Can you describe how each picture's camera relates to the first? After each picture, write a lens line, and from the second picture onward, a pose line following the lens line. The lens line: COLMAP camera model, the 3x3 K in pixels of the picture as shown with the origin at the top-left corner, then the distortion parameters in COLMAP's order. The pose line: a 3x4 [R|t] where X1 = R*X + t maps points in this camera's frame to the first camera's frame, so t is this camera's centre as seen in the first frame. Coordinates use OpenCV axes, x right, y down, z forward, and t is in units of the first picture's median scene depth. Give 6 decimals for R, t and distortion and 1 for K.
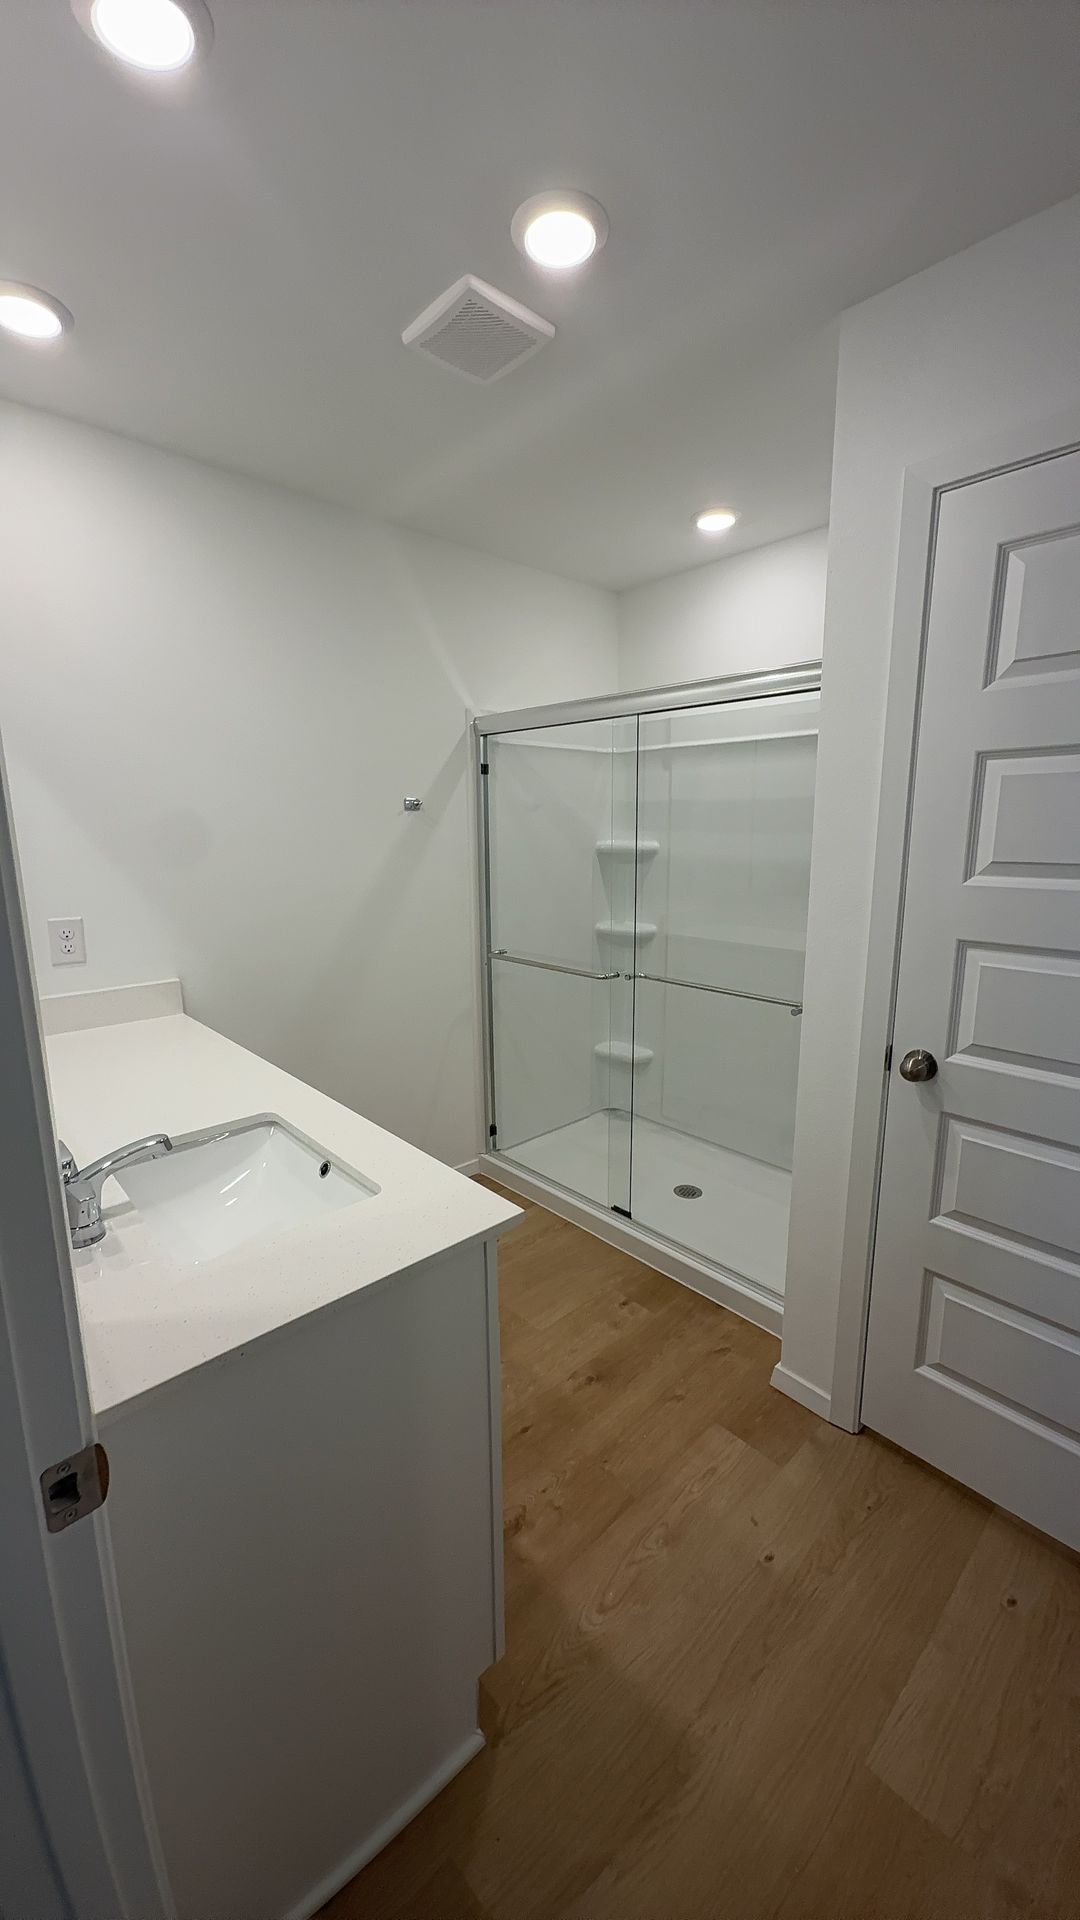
lens RADIAL K [[728.9, 0, 529.4], [0, 728.9, 966.1], [0, 0, 1]] dist [0.002552, -0.001945]
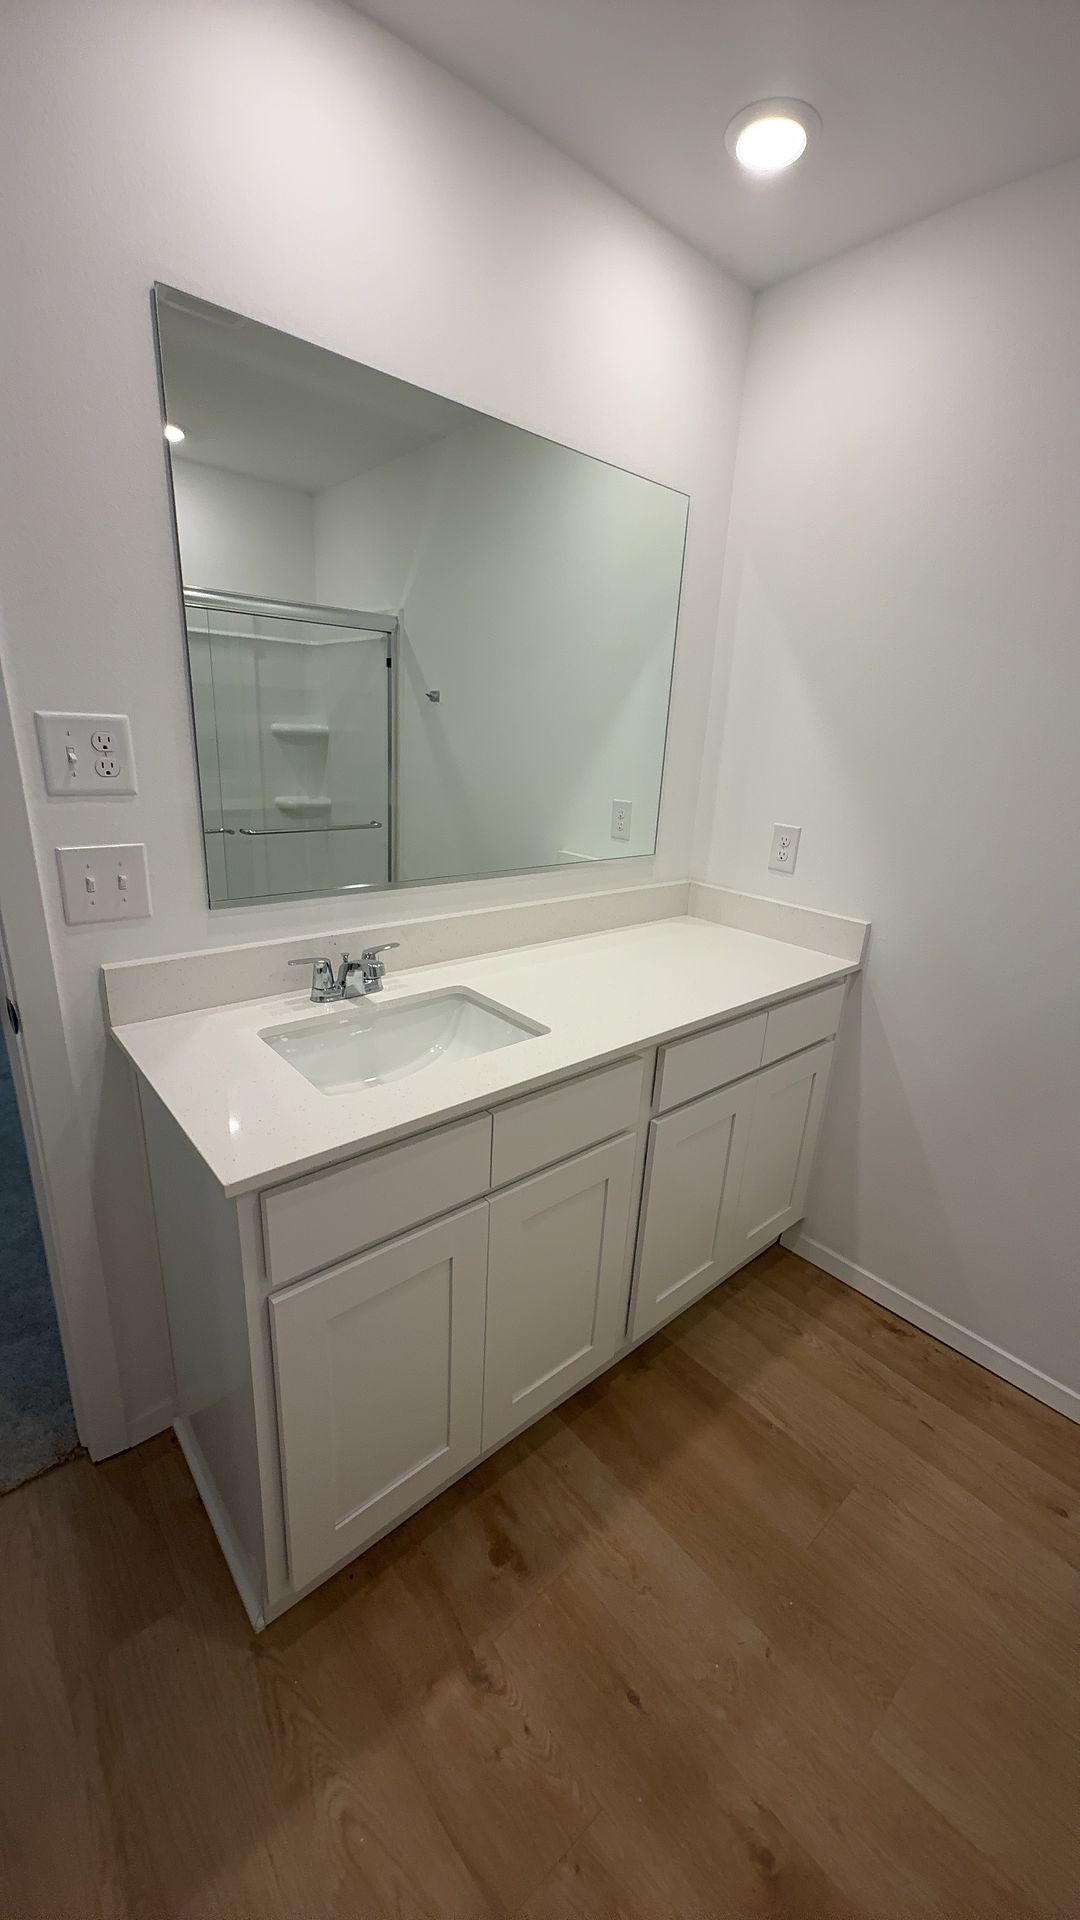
lens RADIAL K [[728.9, 0, 524.3], [0, 728.9, 961.7], [0, 0, 1]] dist [0.002552, -0.001945]
pose [[-0.022102, 0.314082, -0.949139, 0.485547], [-0.217009, 0.925228, 0.311223, -0.169559], [0.975919, 0.212850, 0.047709, 0.893935]]
